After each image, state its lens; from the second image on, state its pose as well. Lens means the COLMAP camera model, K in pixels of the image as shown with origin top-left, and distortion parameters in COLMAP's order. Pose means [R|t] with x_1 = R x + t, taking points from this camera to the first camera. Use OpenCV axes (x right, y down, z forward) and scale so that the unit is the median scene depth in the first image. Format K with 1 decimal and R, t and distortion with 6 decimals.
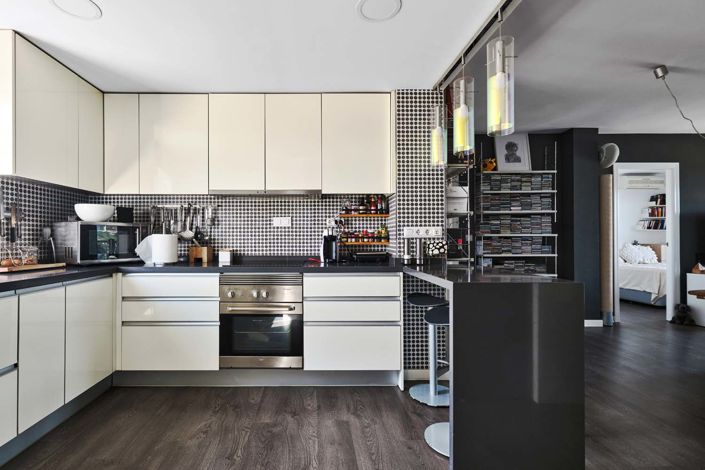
lens RADIAL K [[306.4, 0, 351.6], [0, 306.4, 239.5], [0, 0, 1]] dist [0.000093, -0.000038]
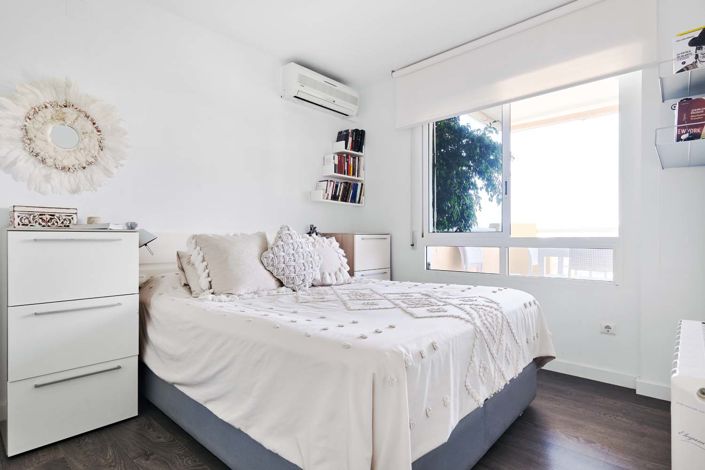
lens RADIAL K [[358.2, 0, 353.2], [0, 358.2, 235.5], [0, 0, 1]] dist [-0.000526, -0.000073]
pose [[0.686411, 0.002153, 0.727210, 0.607812], [-0.005204, 0.999985, 0.001951, 0.016751], [-0.727195, -0.005124, 0.686412, 0.619597]]
